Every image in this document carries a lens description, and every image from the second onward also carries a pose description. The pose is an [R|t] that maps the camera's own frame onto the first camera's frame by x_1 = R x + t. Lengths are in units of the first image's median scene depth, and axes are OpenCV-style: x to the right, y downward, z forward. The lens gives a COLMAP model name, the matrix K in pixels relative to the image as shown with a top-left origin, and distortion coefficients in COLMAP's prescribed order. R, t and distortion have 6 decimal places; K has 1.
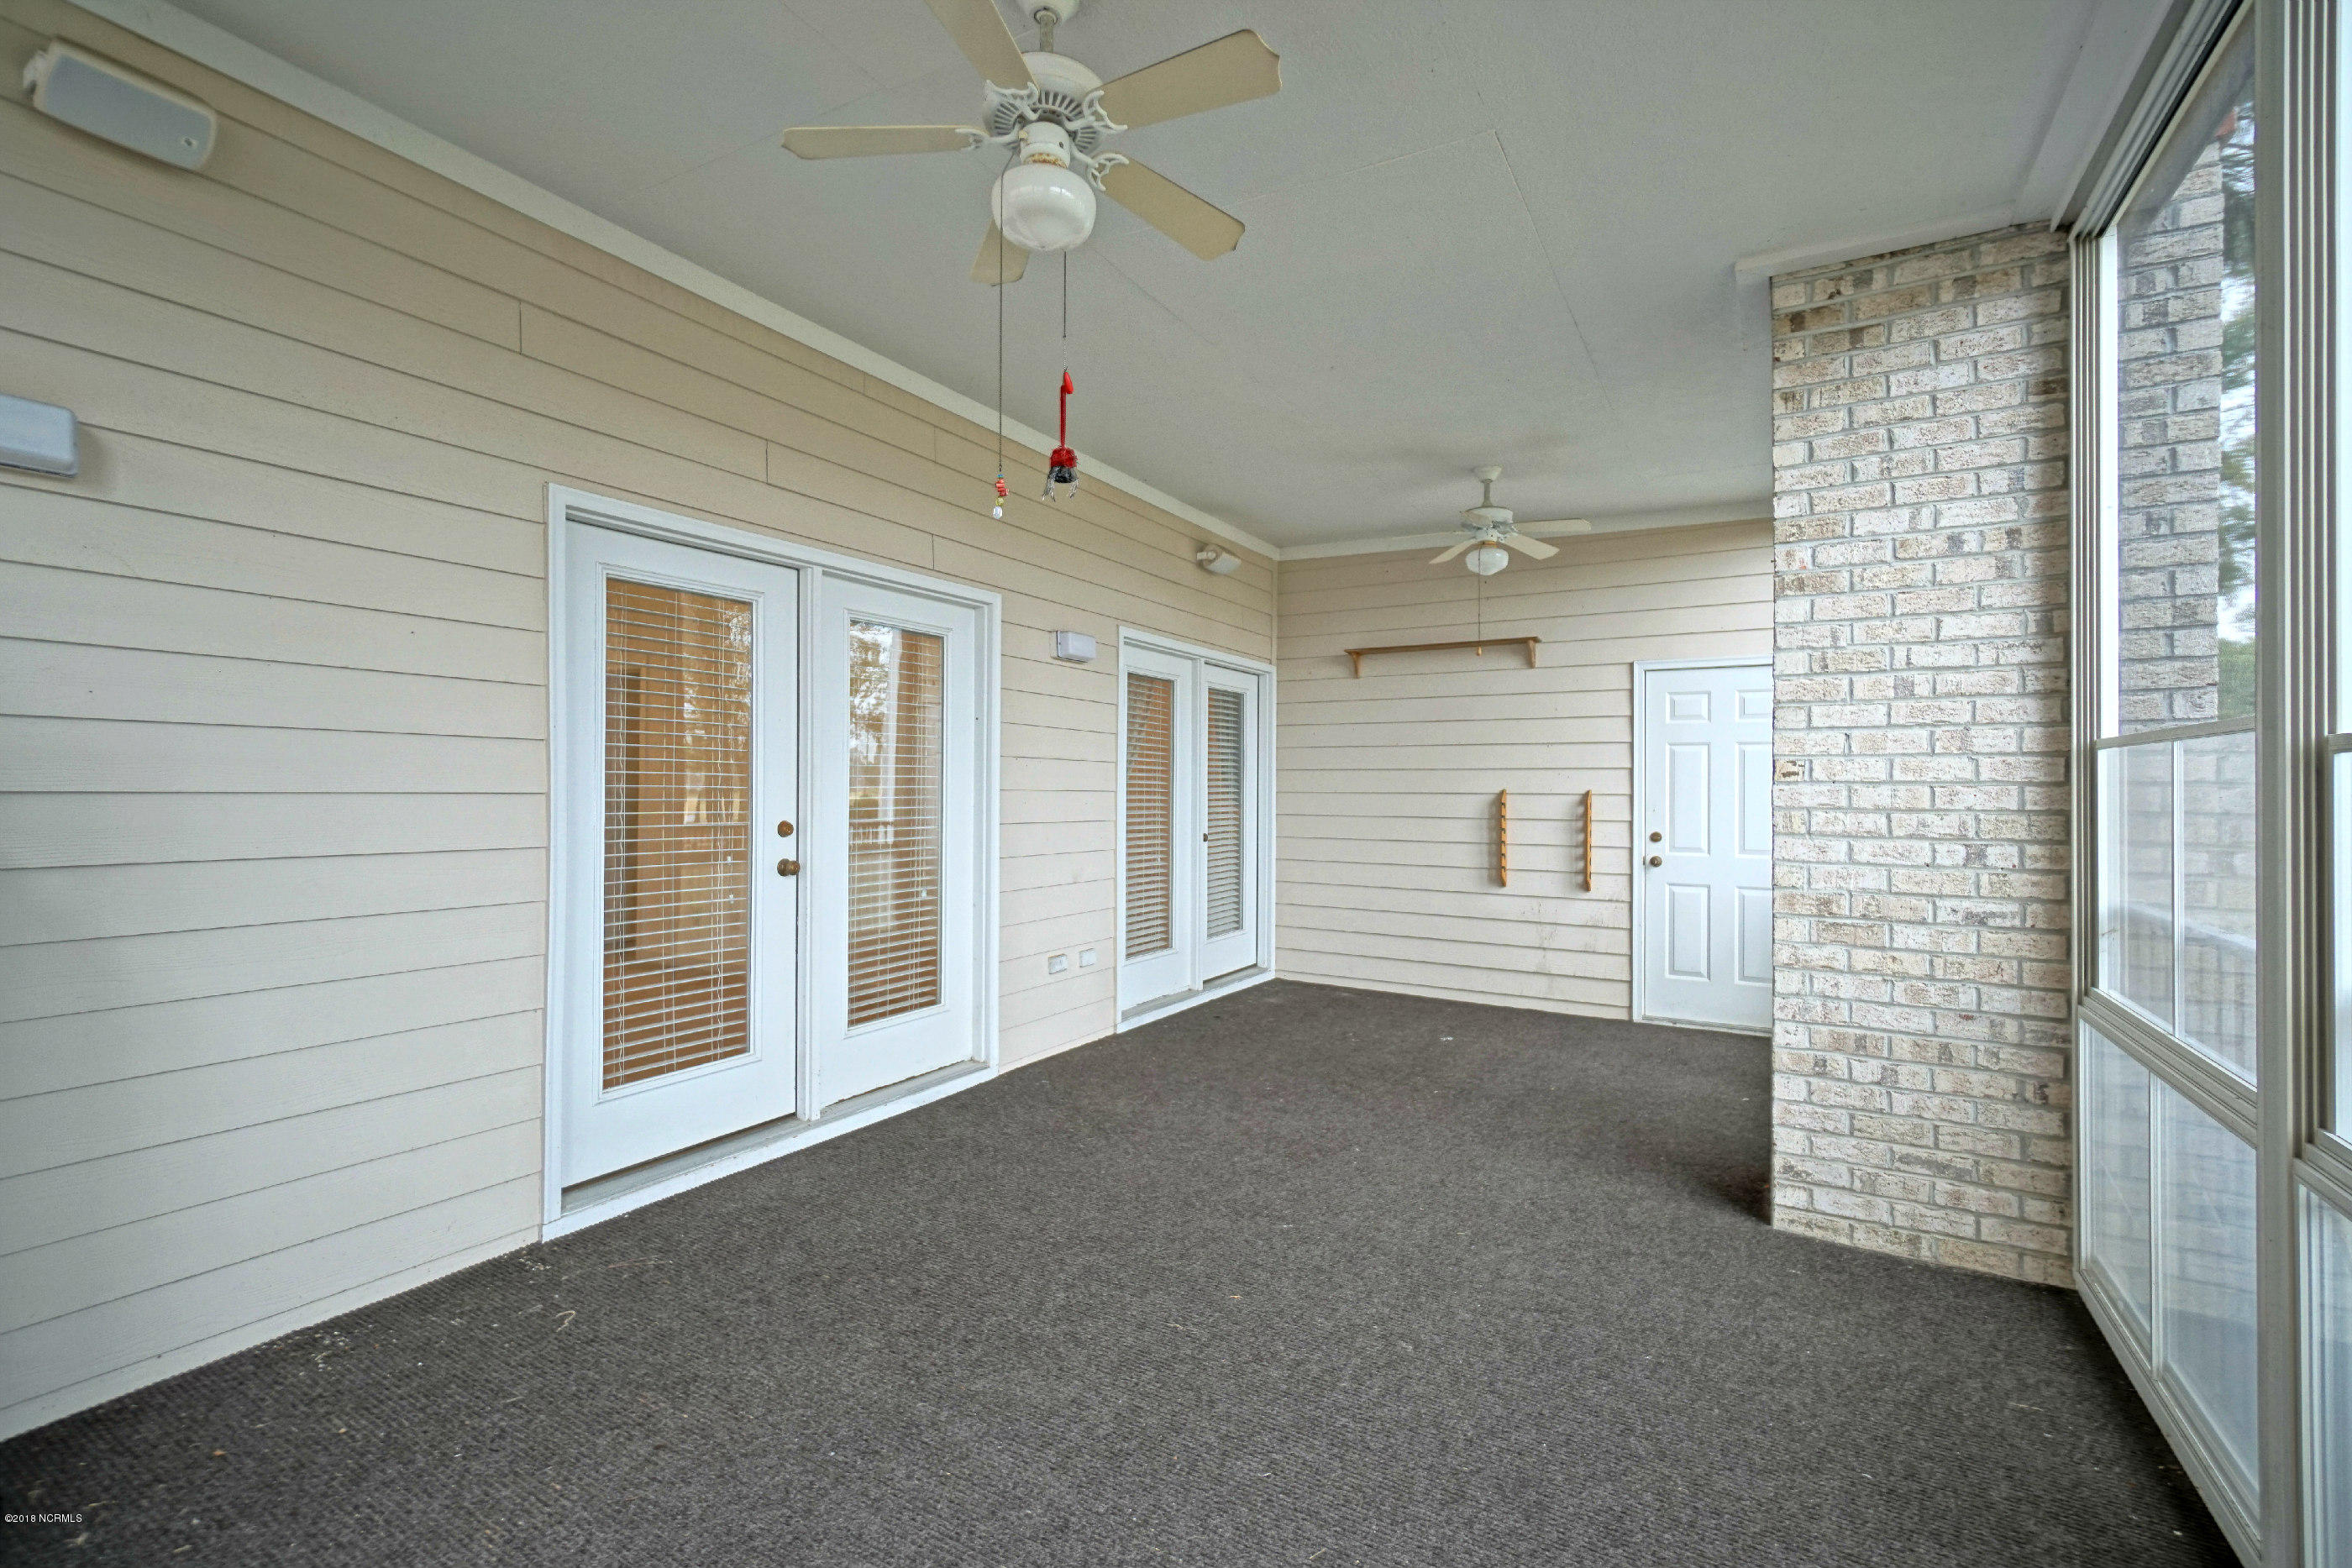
lens RADIAL K [[1010.5, 0, 1171.7], [0, 1010.5, 781.3], [0, 0, 1]] dist [-0.000057, -0.000291]
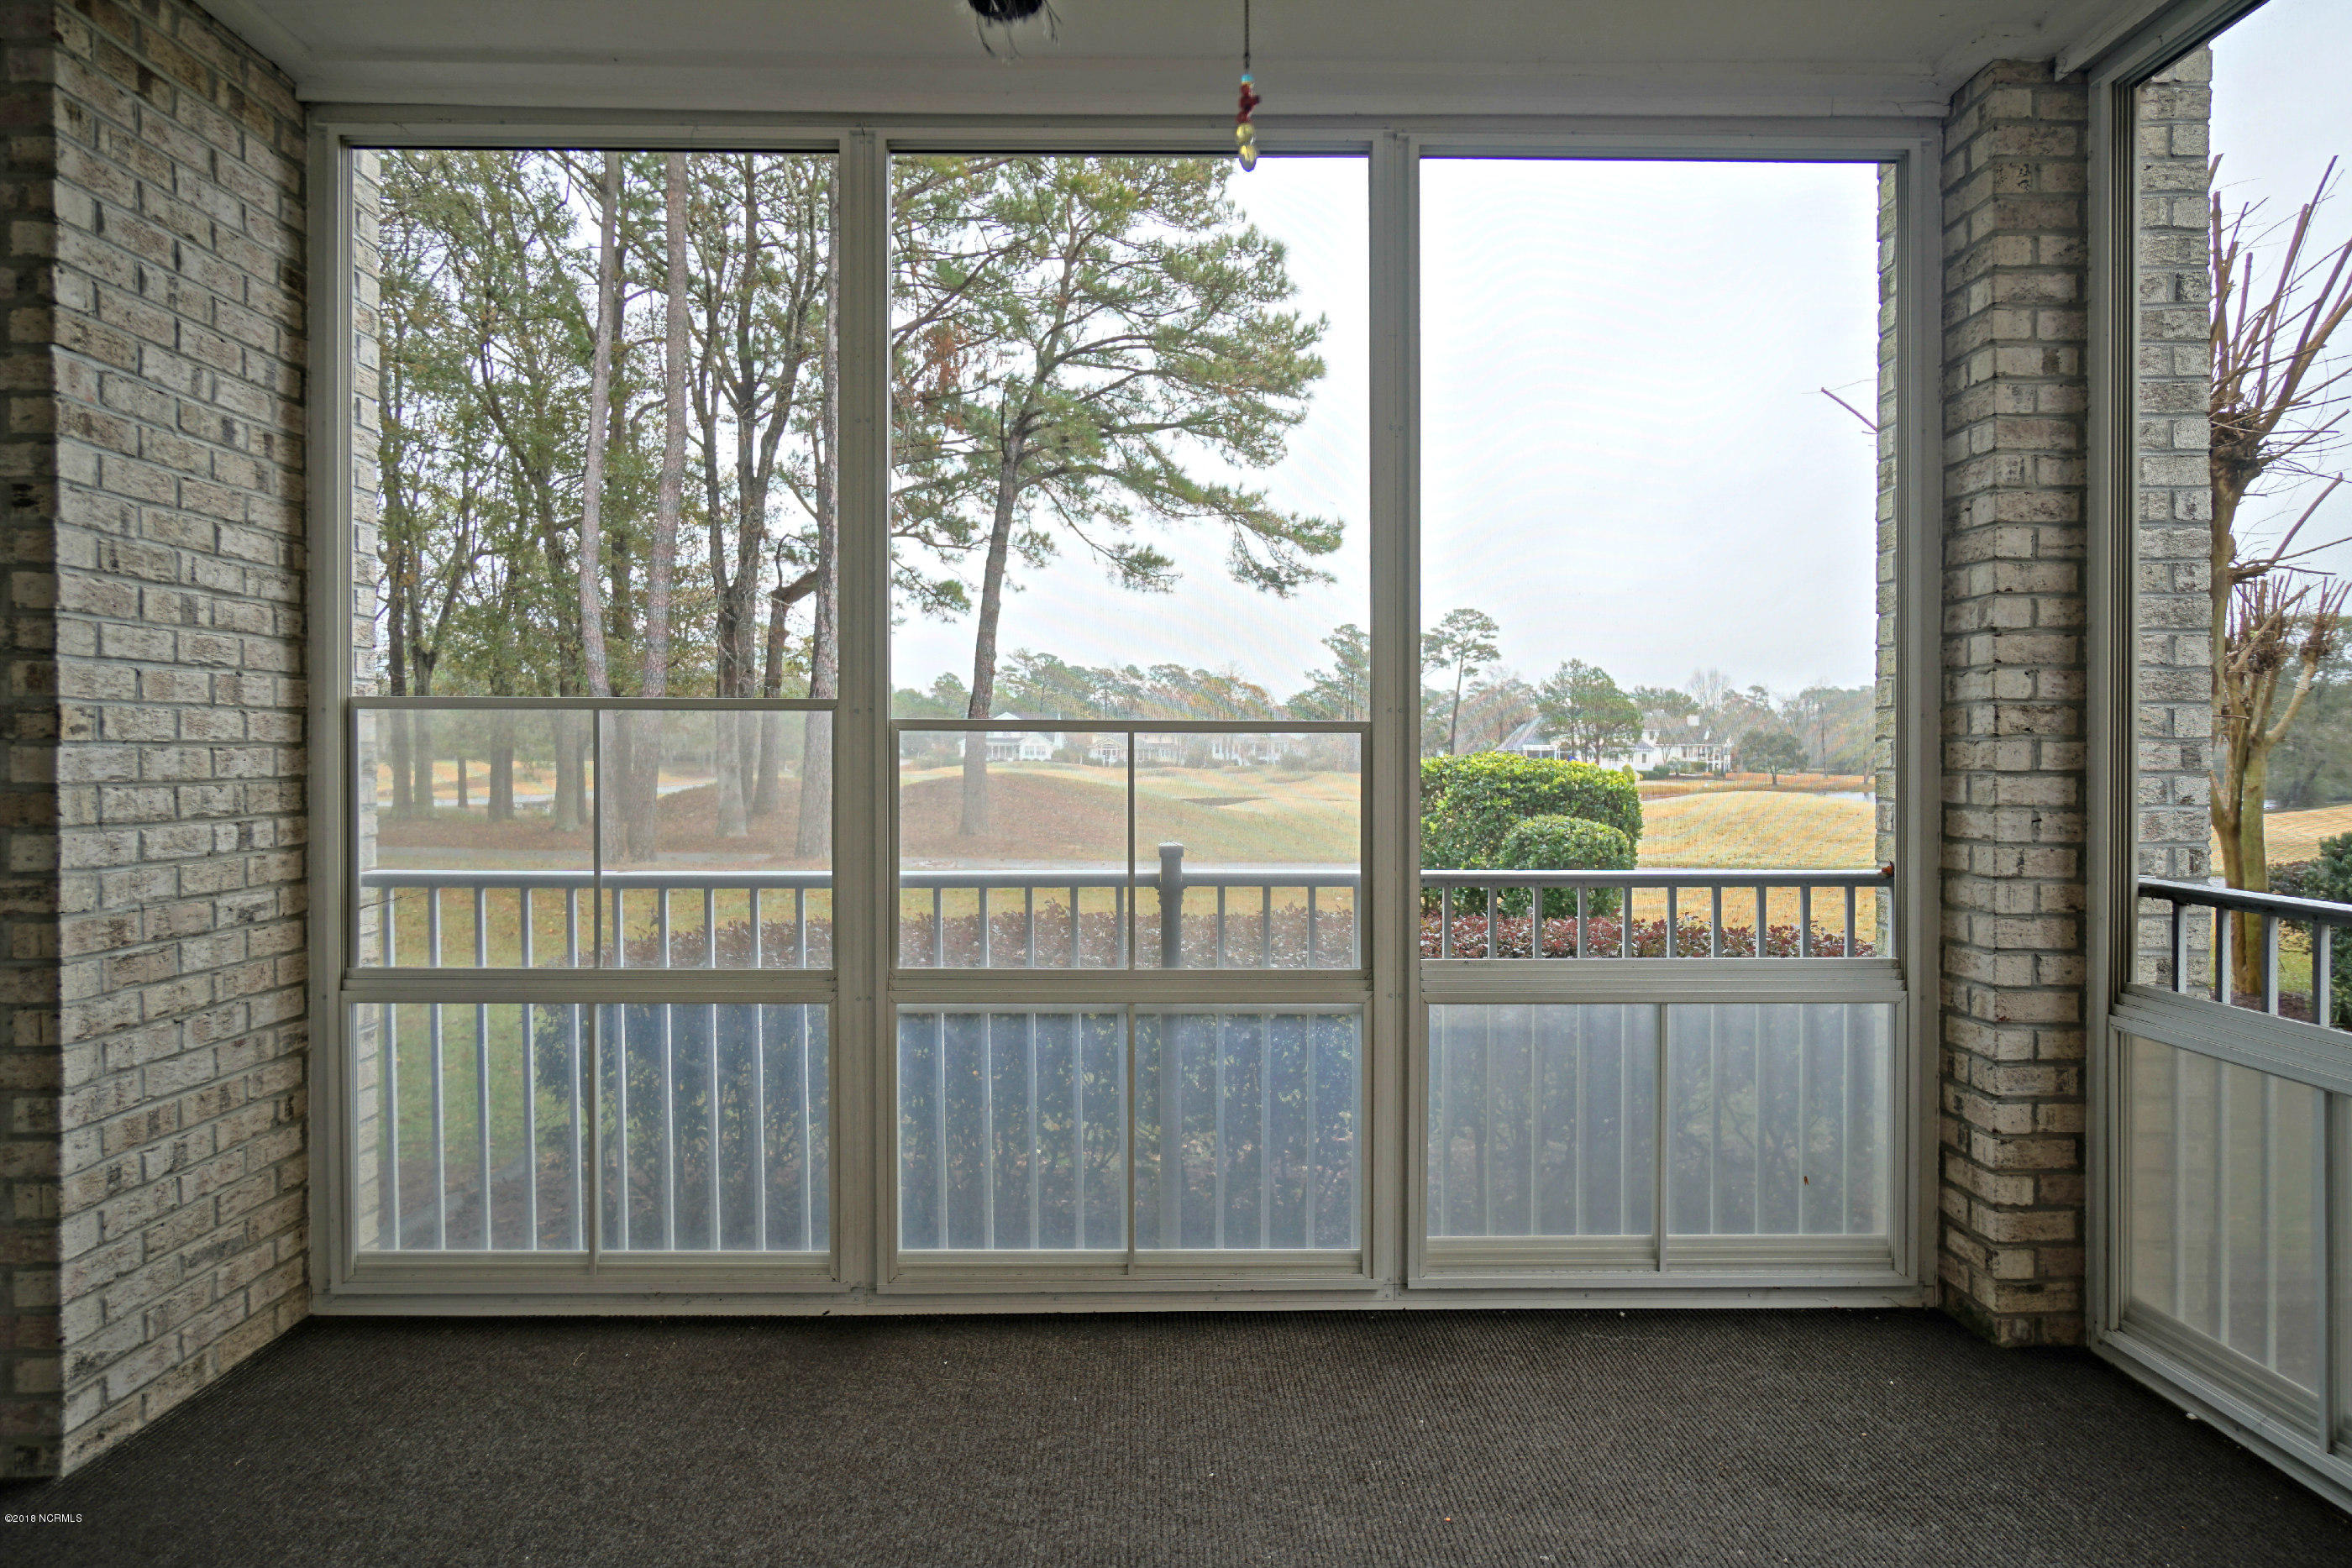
lens RADIAL K [[1300.1, 0, 1170.1], [0, 1300.1, 769.3], [0, 0, 1]] dist [-0.002803, -0.000360]
pose [[-0.521433, -0.018236, 0.853097, -0.430484], [-0.008217, 0.999833, 0.016350, -0.000919], [-0.853253, 0.001515, -0.521495, 0.883395]]
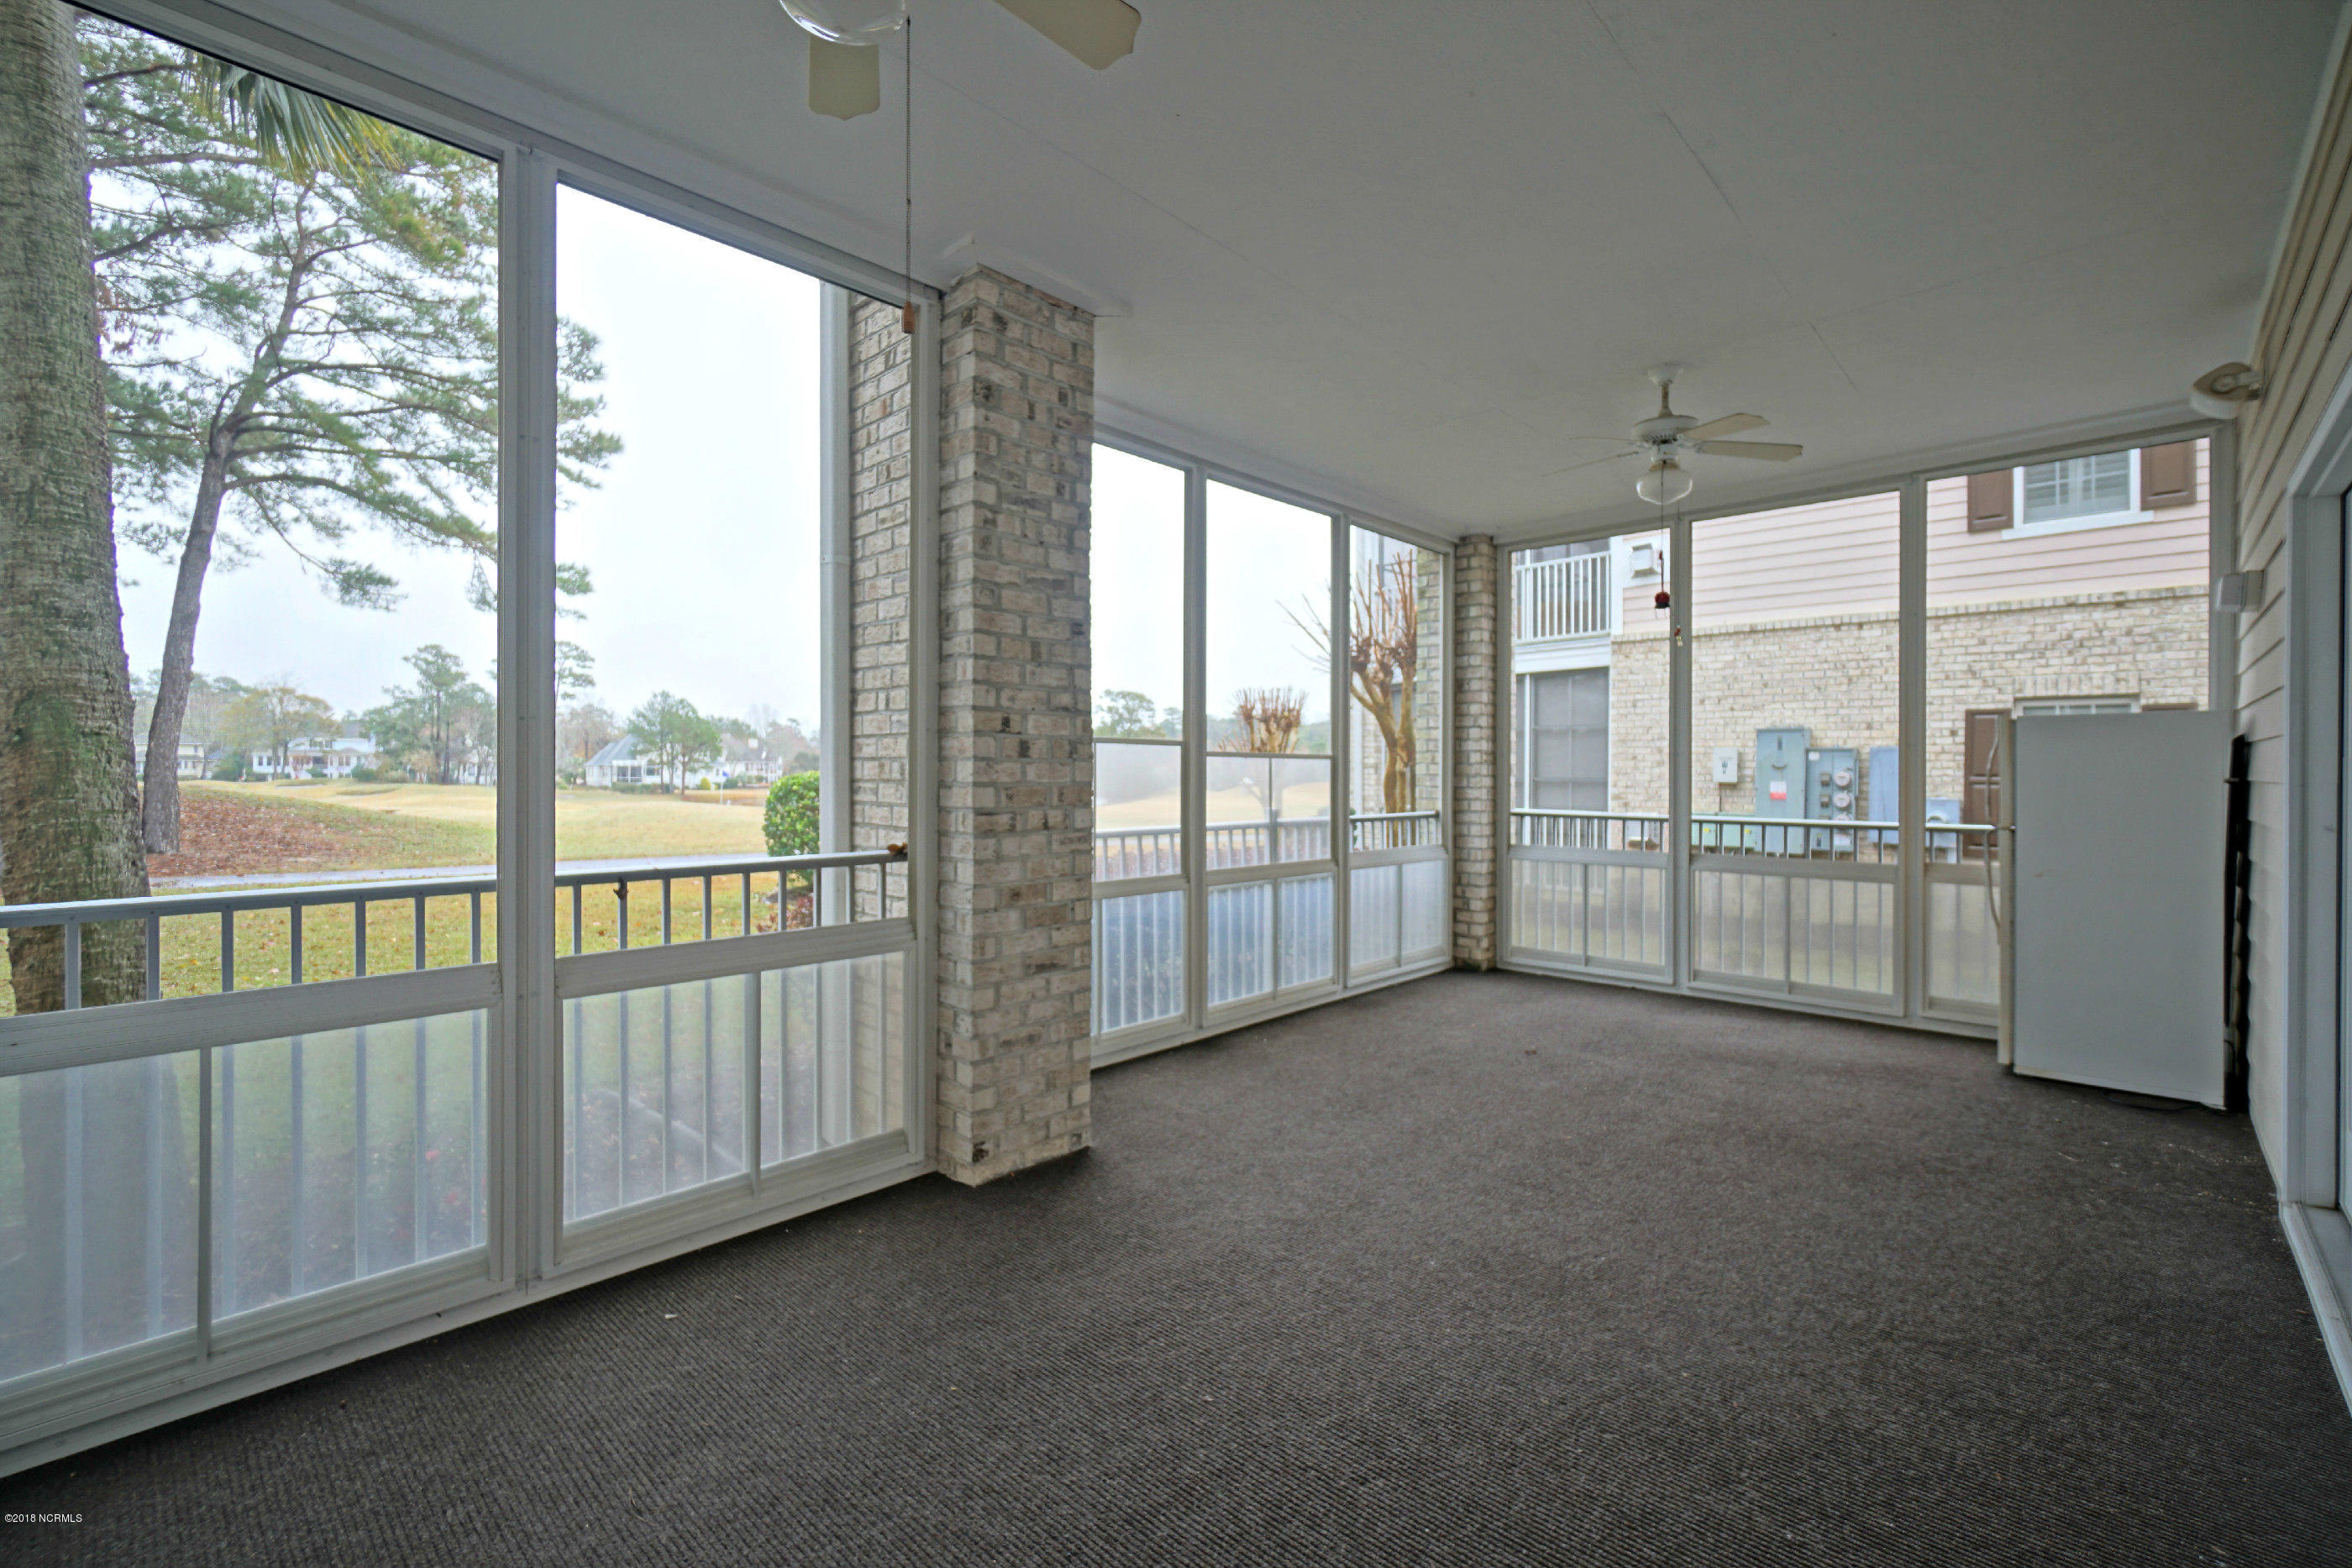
lens RADIAL K [[1010.5, 0, 1170.3], [0, 1010.5, 776.6], [0, 0, 1]] dist [-0.000057, -0.000291]
pose [[-0.974016, -0.013563, 0.226071, 0.257750], [-0.013268, 0.999908, 0.002824, 0.017734], [-0.226088, -0.000249, -0.974107, 2.196449]]
